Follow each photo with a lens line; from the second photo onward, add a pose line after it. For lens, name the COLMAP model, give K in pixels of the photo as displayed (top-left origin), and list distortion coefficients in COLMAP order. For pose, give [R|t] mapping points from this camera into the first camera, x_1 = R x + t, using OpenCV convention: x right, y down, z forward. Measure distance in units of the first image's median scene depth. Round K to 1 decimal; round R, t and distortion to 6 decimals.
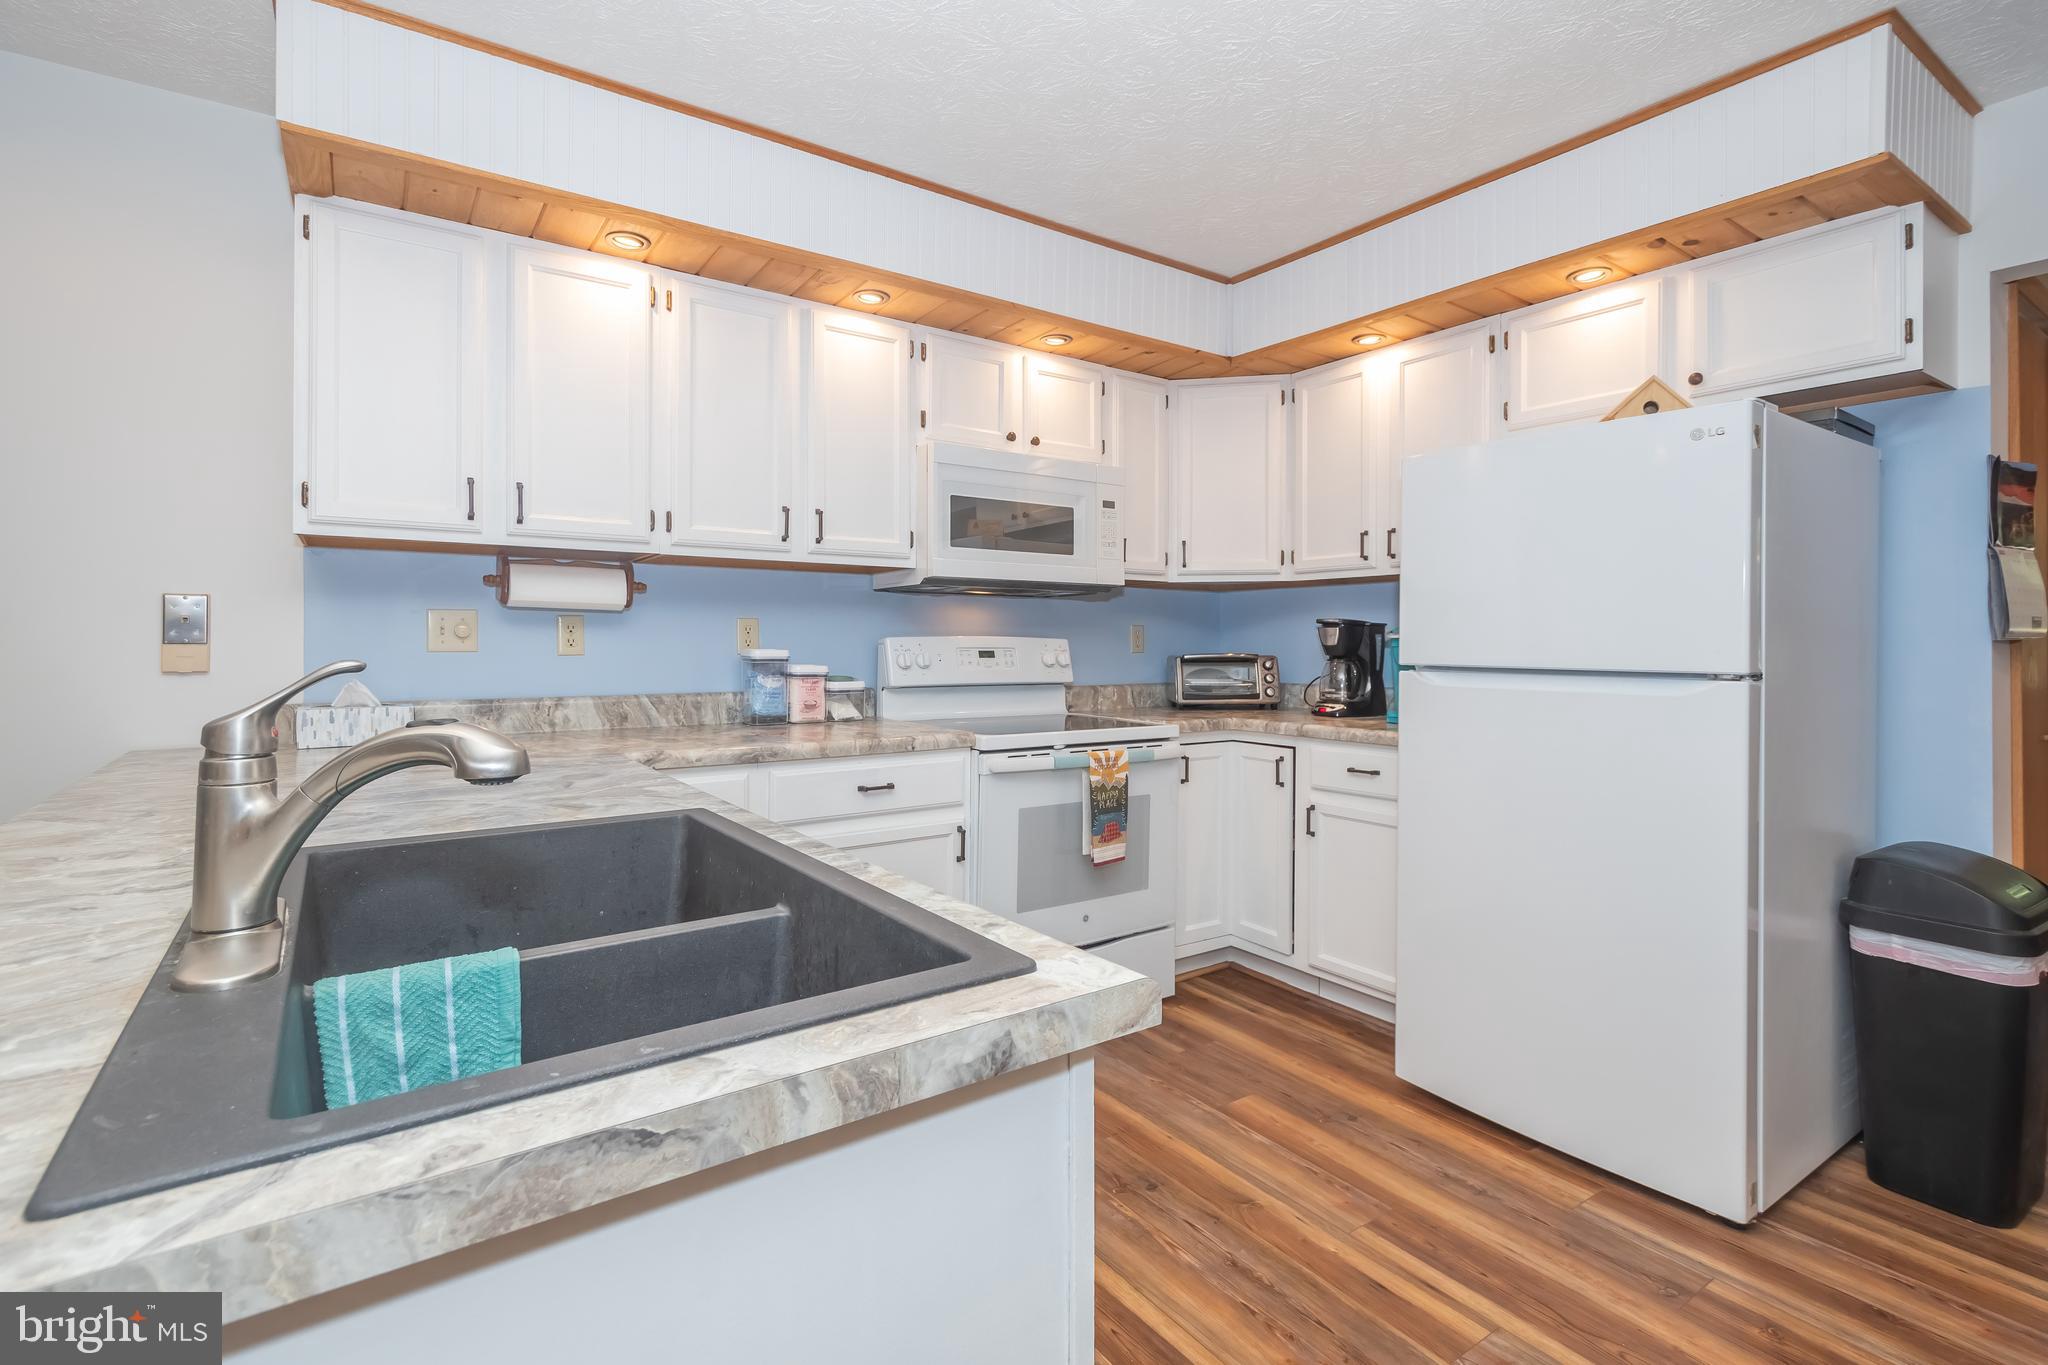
lens RADIAL K [[933.8, 0, 1020.3], [0, 933.8, 640.3], [0, 0, 1]] dist [-0.000567, -0.000044]
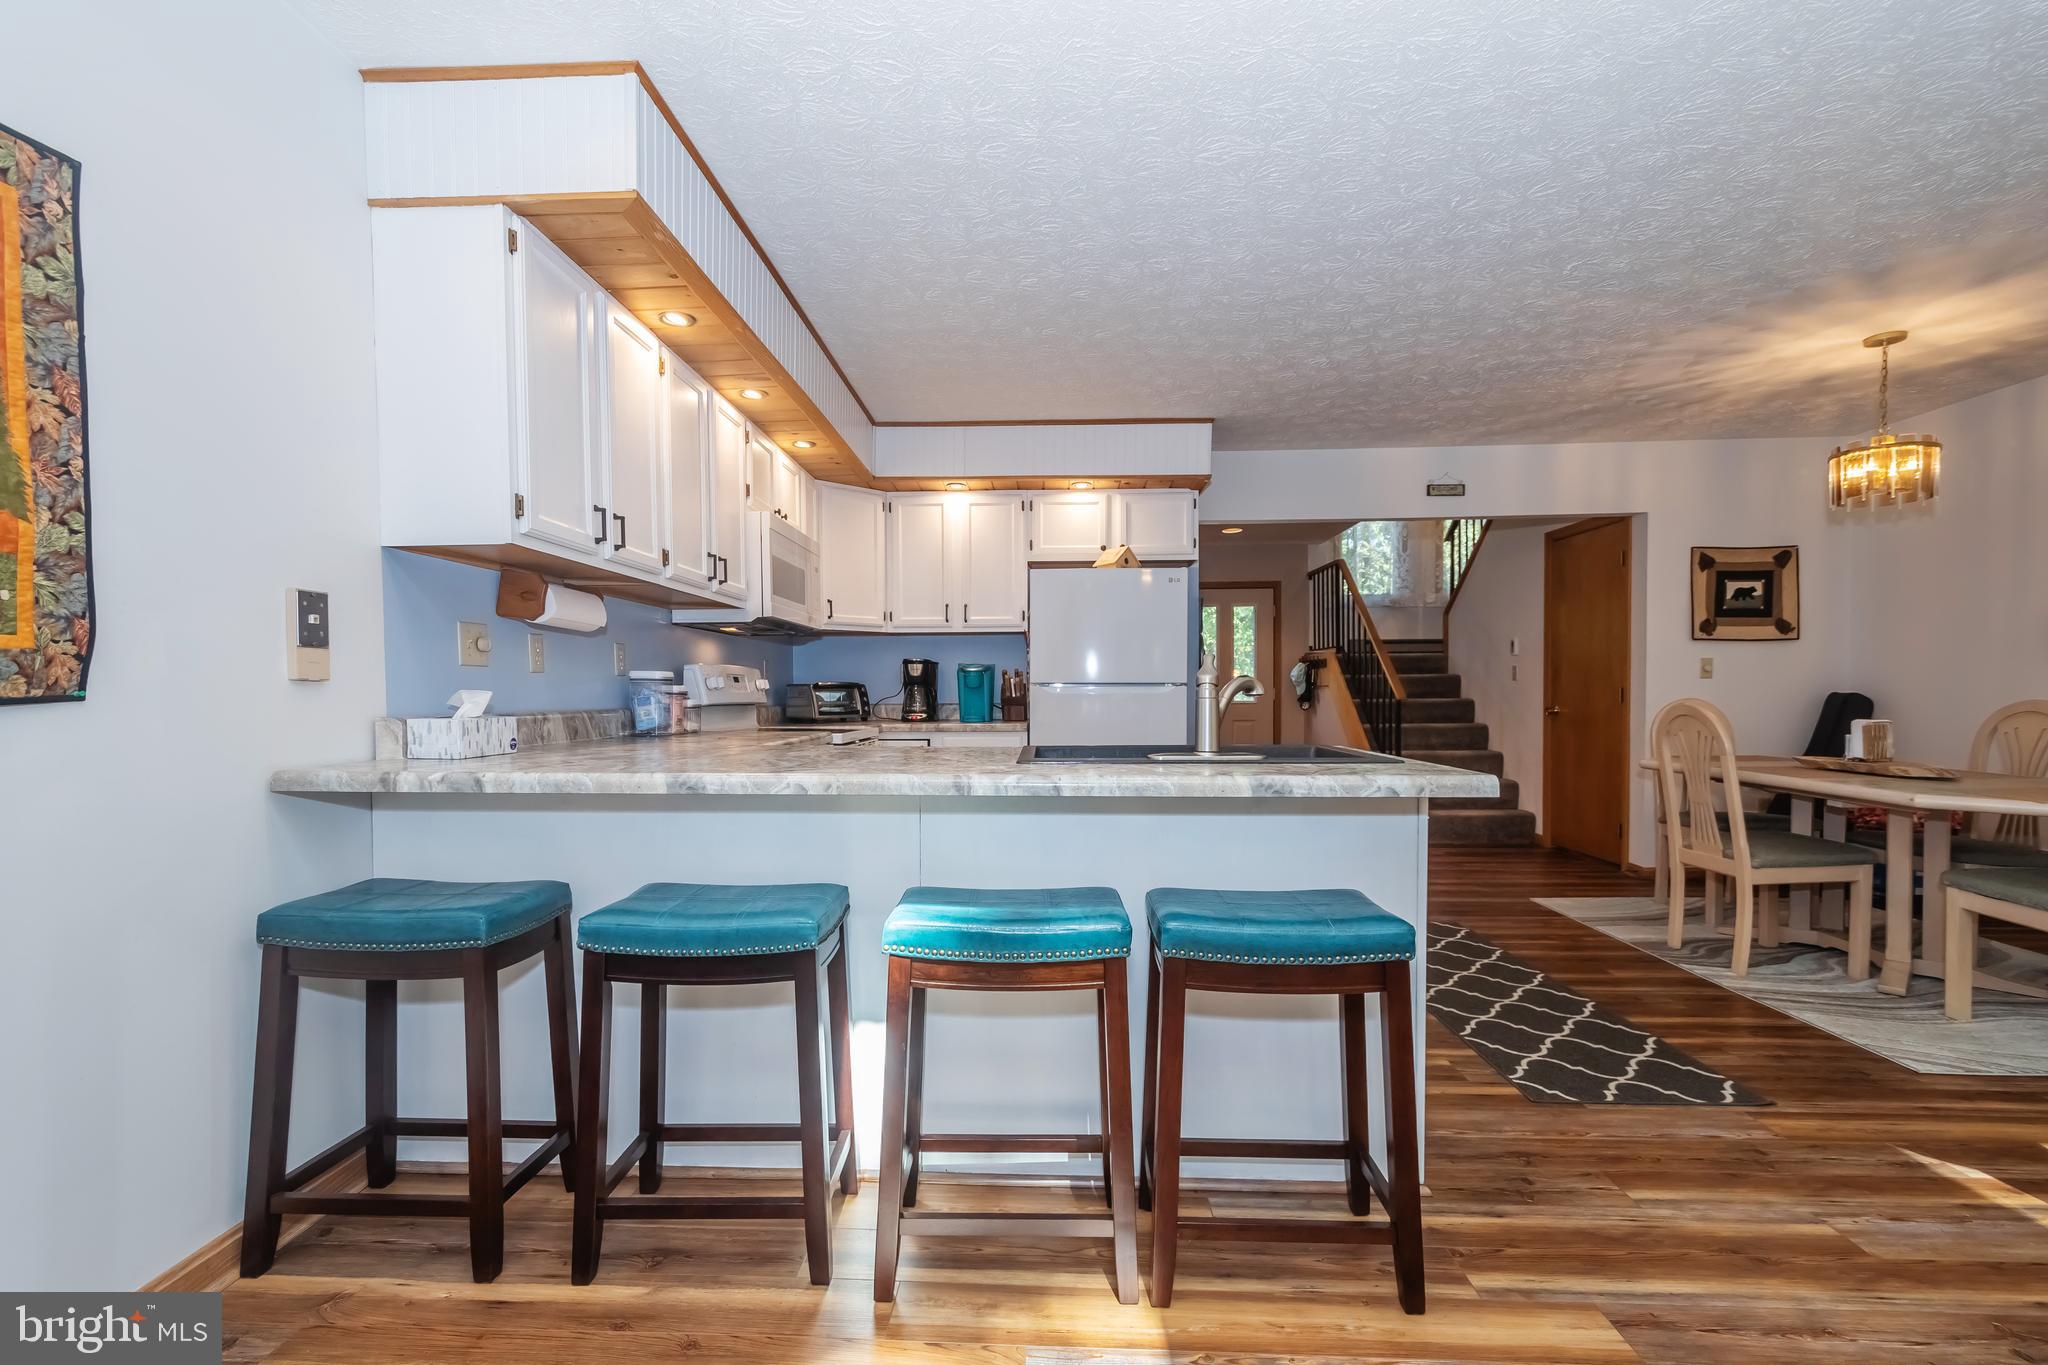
lens RADIAL K [[894.0, 0, 1011.7], [0, 894.0, 713.9], [0, 0, 1]] dist [0.000077, -0.000213]
pose [[0.604802, -0.026508, 0.795935, -0.919959], [0.009569, 0.999616, 0.026021, 0.039360], [-0.796319, -0.008121, 0.604823, -0.025150]]
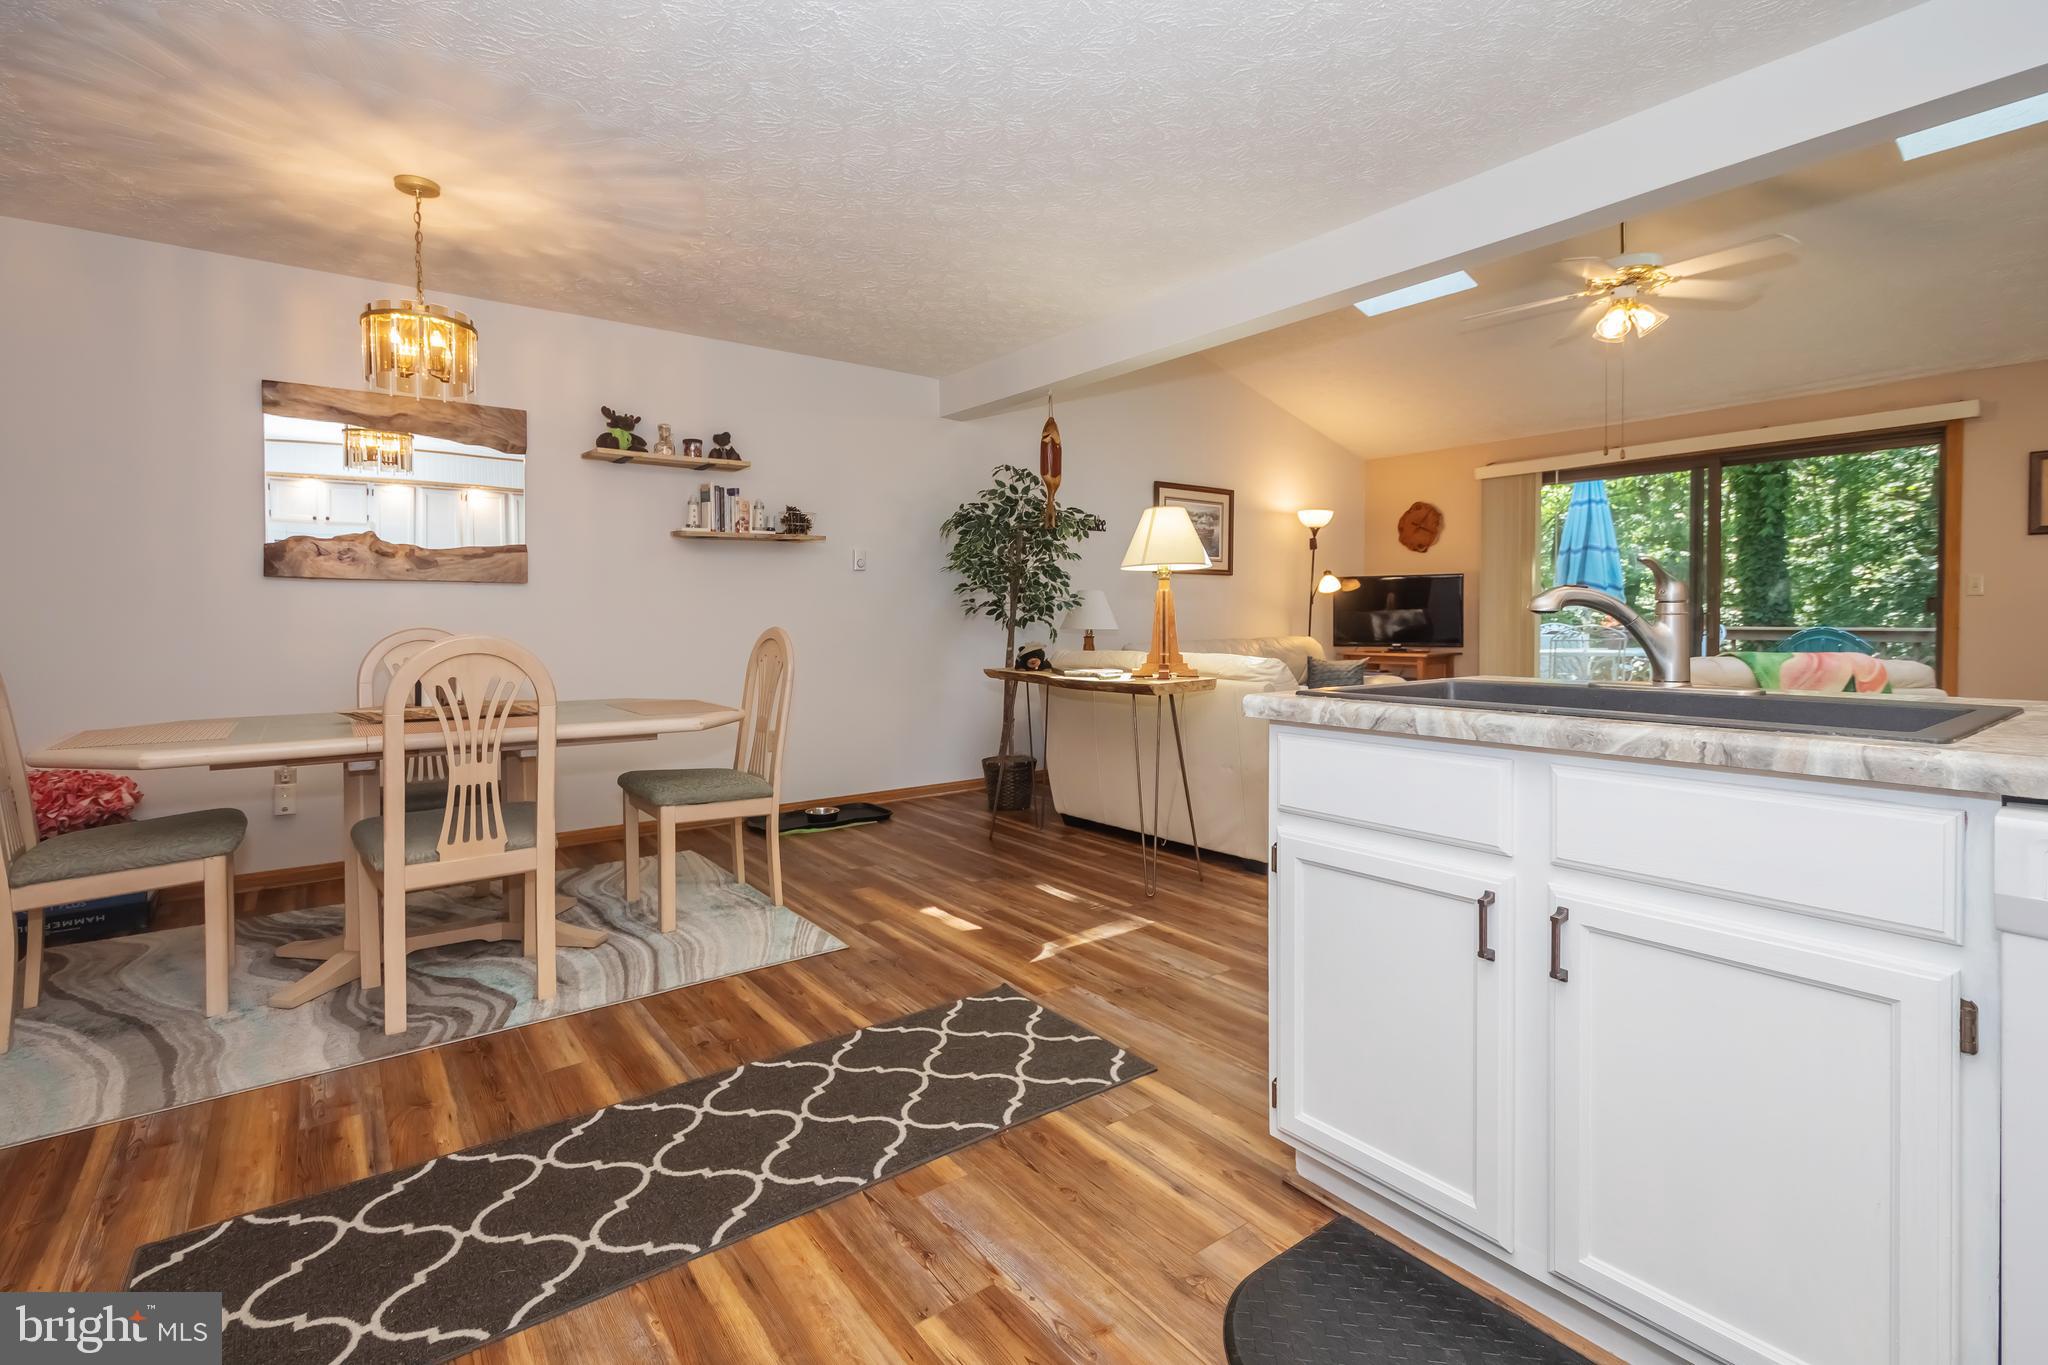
lens RADIAL K [[924.0, 0, 1018.3], [0, 924.0, 634.5], [0, 0, 1]] dist [0.001938, -0.000002]
pose [[-0.999372, 0.004584, -0.035148, 0.195414], [0.003741, 0.999705, 0.024010, 0.047129], [0.035247, 0.023864, -0.999094, 0.865306]]
